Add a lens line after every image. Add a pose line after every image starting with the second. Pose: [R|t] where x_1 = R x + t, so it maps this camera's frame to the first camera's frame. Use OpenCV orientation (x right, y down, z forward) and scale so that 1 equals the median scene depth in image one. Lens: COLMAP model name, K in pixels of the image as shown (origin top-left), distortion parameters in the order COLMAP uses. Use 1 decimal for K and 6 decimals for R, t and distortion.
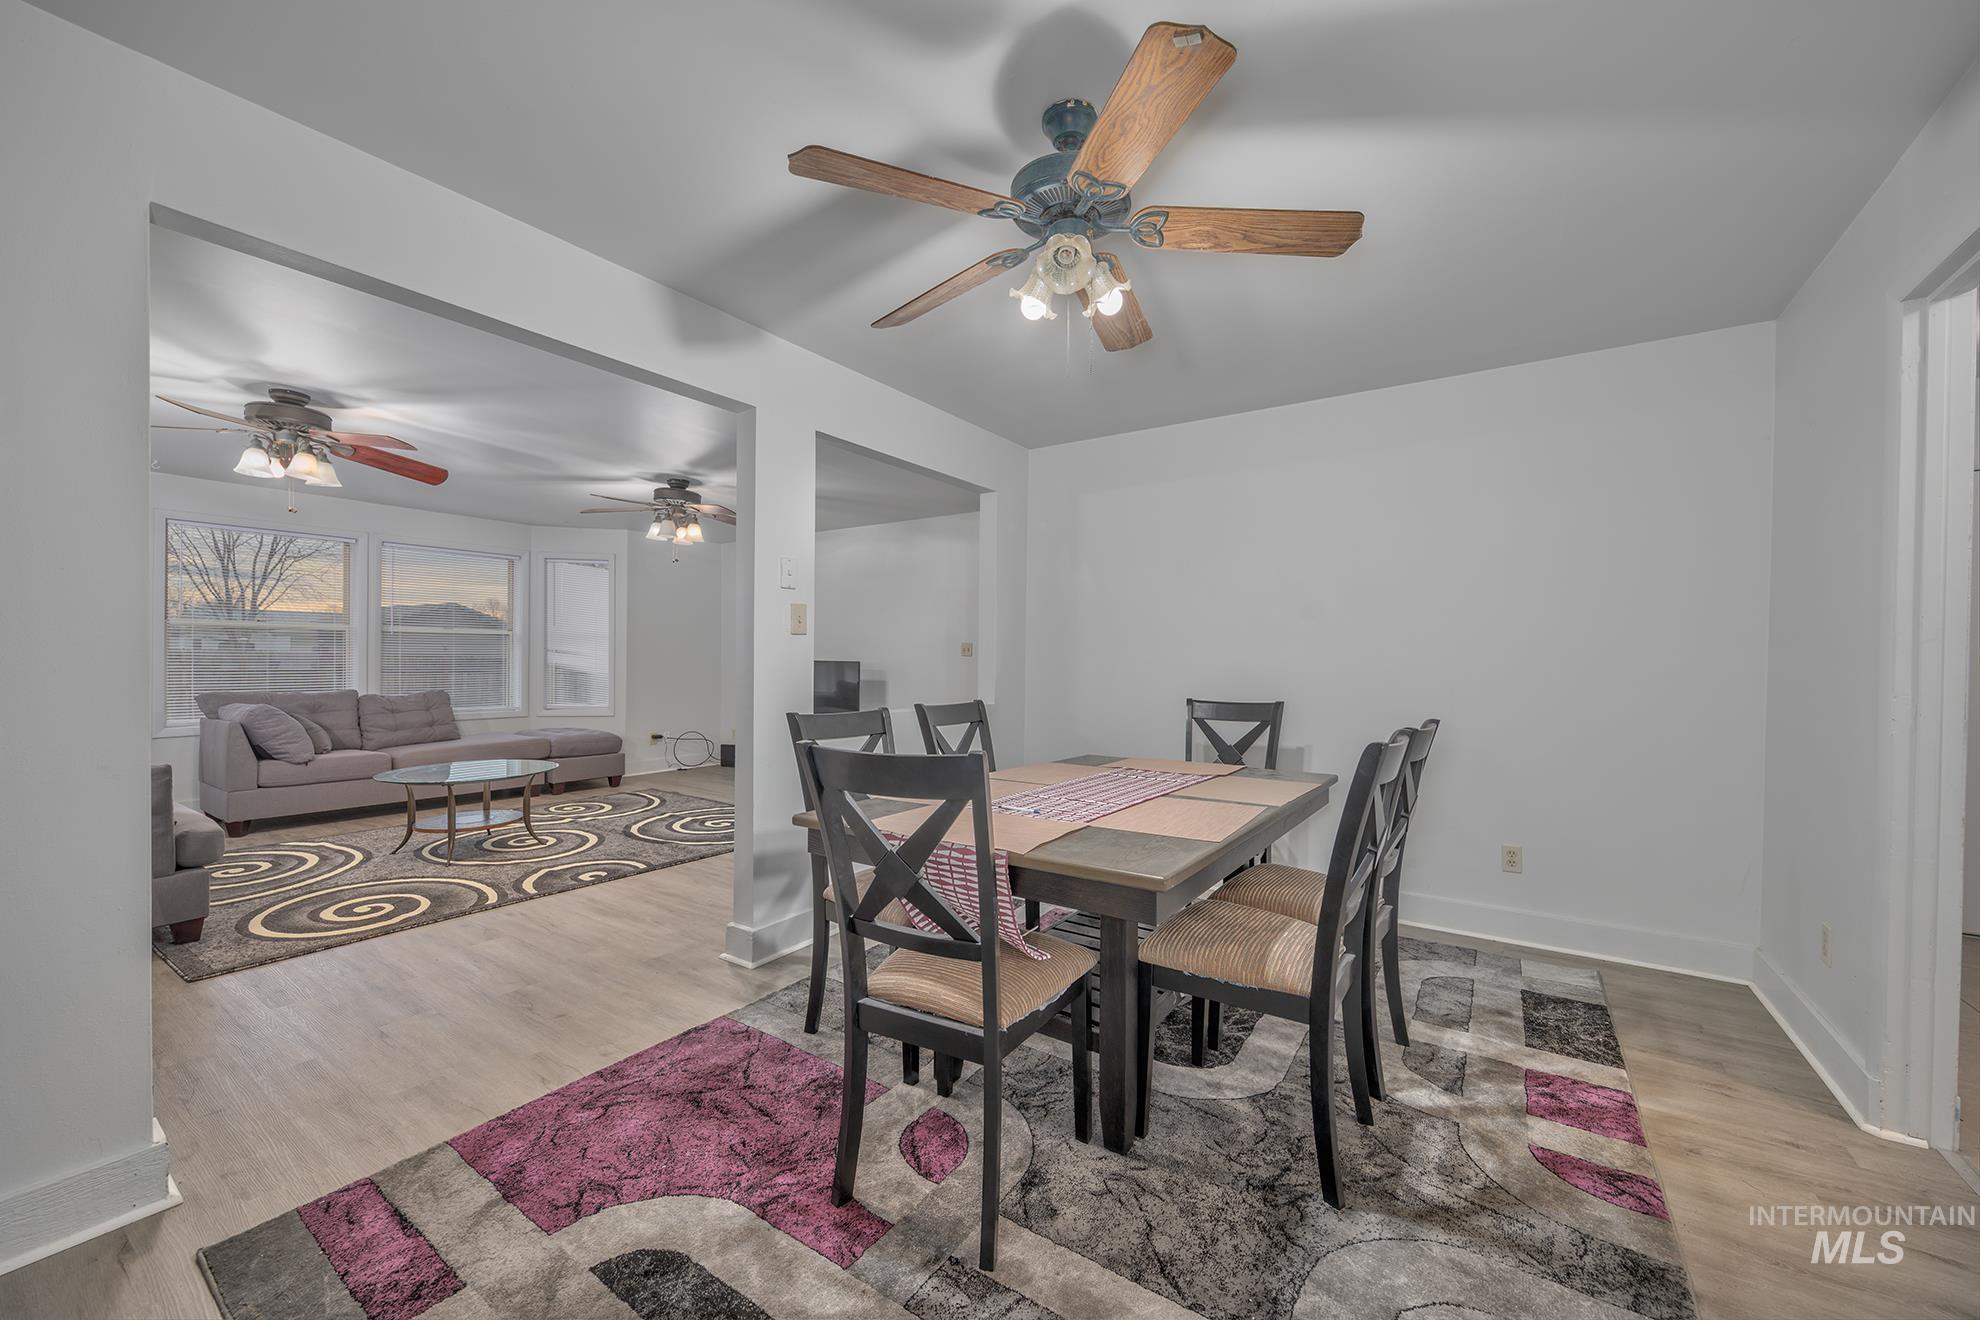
lens RADIAL K [[773.3, 0, 992.4], [0, 773.3, 662.5], [0, 0, 1]] dist [0.000193, -0.001152]
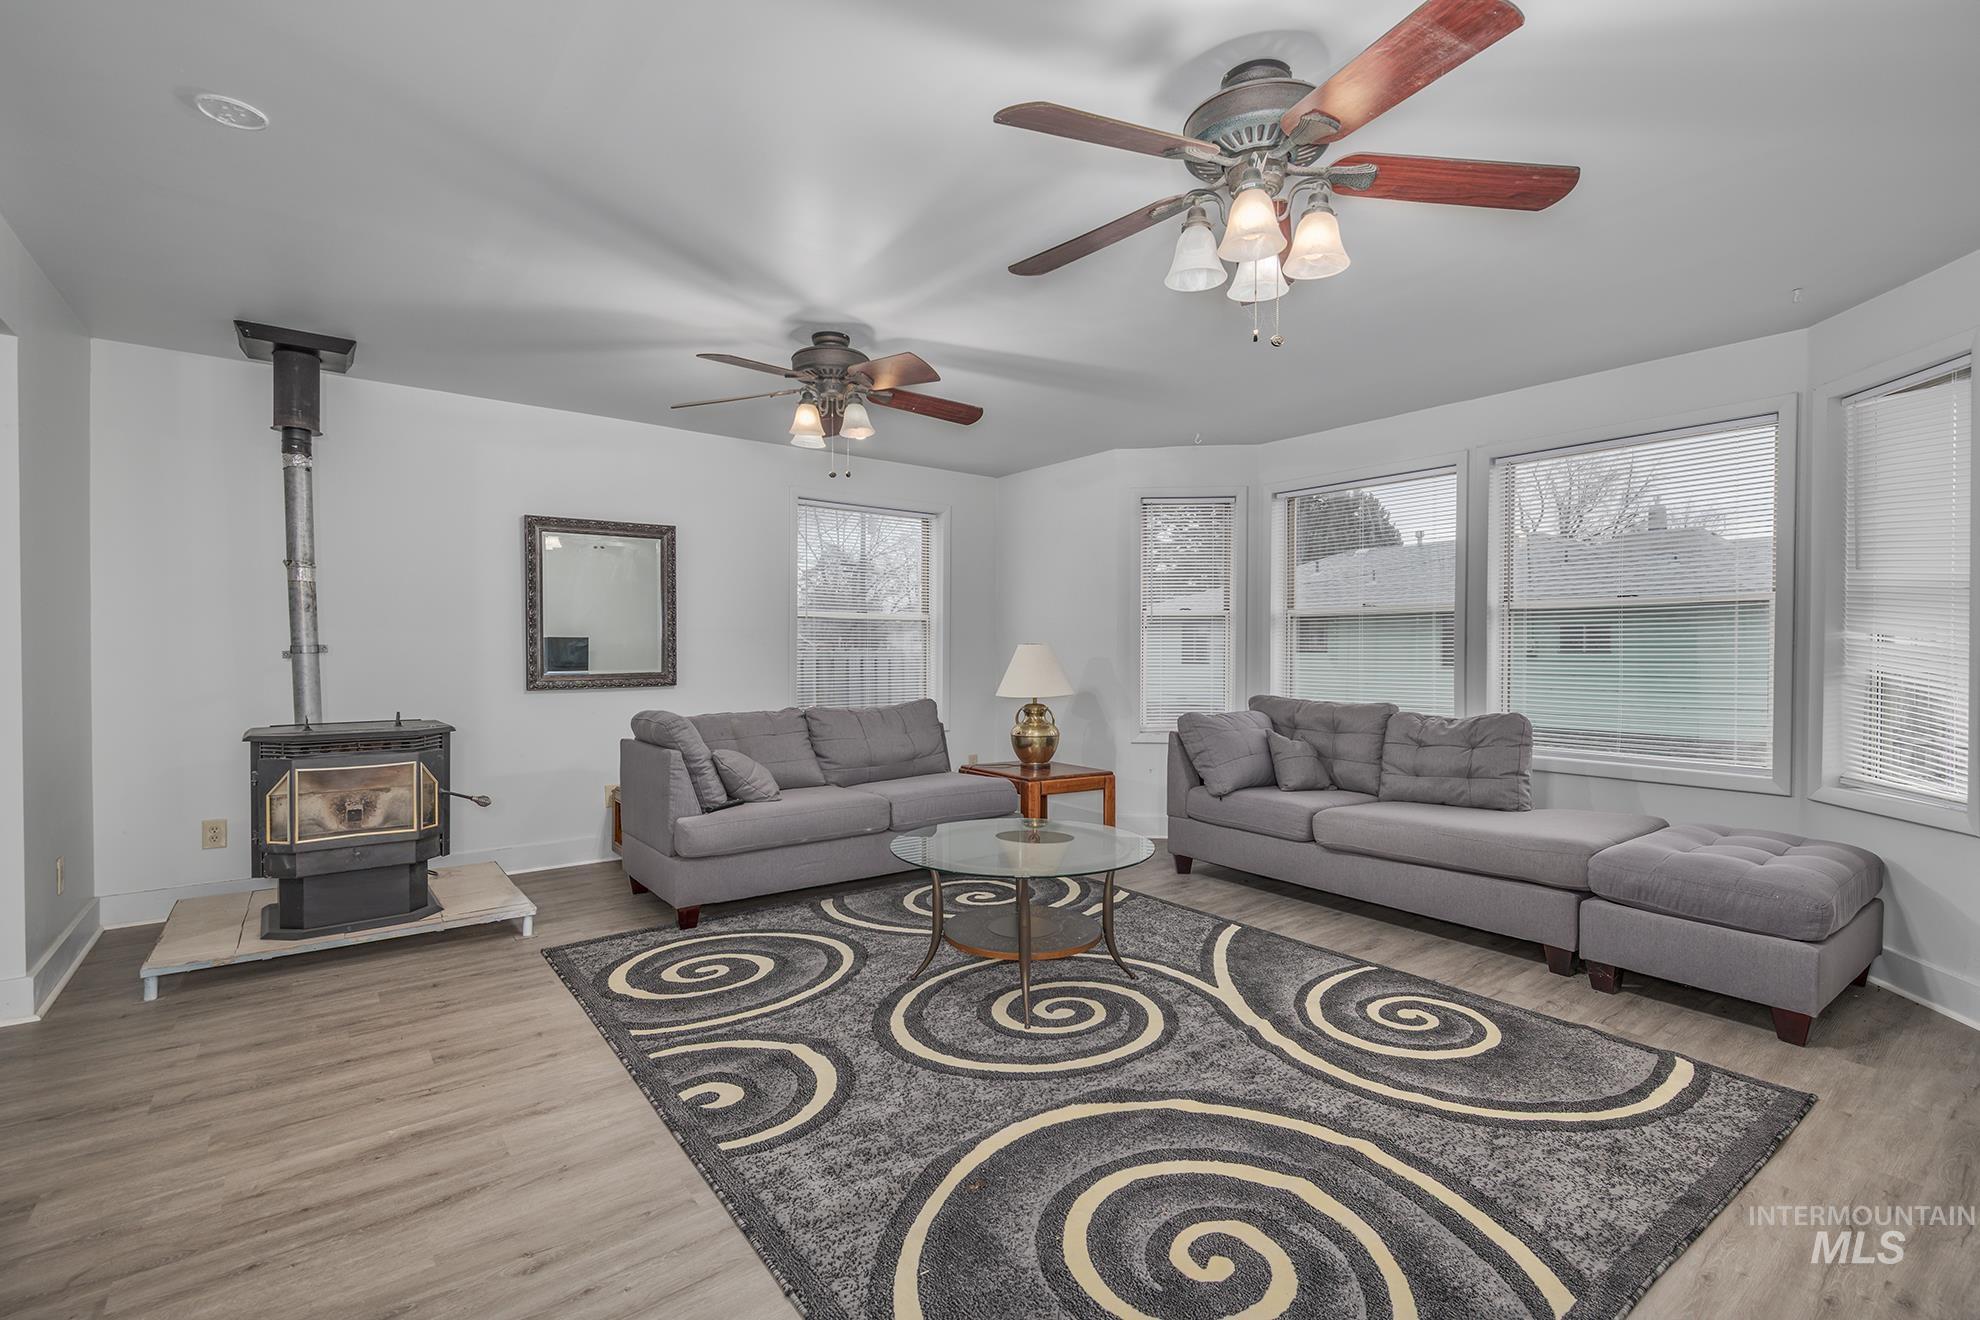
lens RADIAL K [[878.9, 0, 982.3], [0, 878.9, 655.9], [0, 0, 1]] dist [0.004764, 0.000673]
pose [[-0.302501, -0.003678, -0.953142, -0.030529], [-0.011492, 0.999934, -0.000212, 0.000237], [0.953080, 0.010890, -0.302523, 0.924857]]
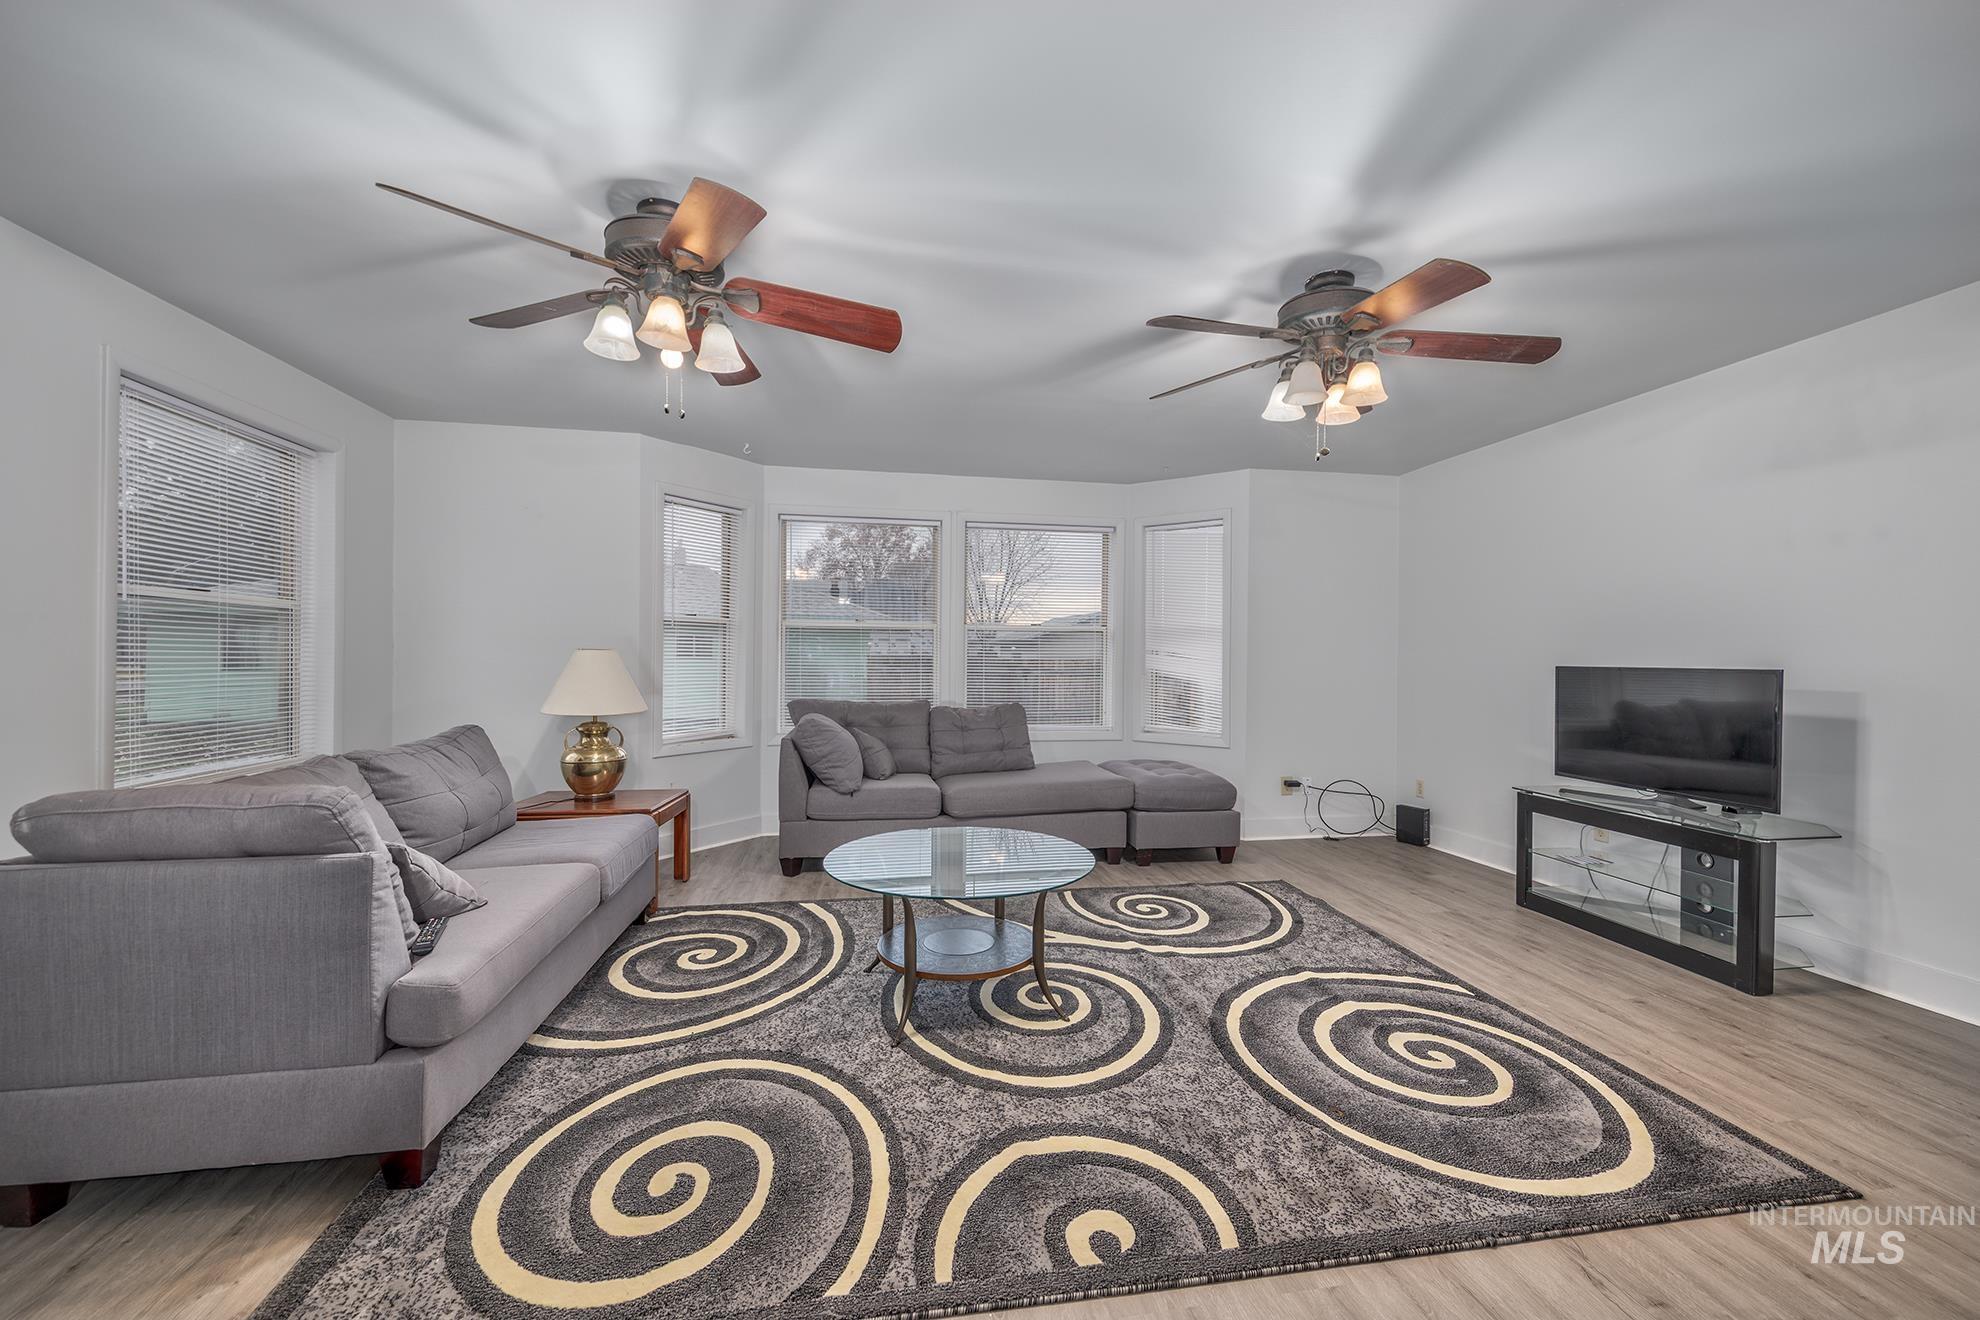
lens RADIAL K [[773.3, 0, 992.0], [0, 773.3, 660.4], [0, 0, 1]] dist [0.000193, -0.001152]
pose [[0.703074, -0.002007, -0.711114, -0.199778], [-0.005565, 0.999950, -0.008324, -0.000589], [0.711095, 0.009809, 0.703027, 0.486231]]
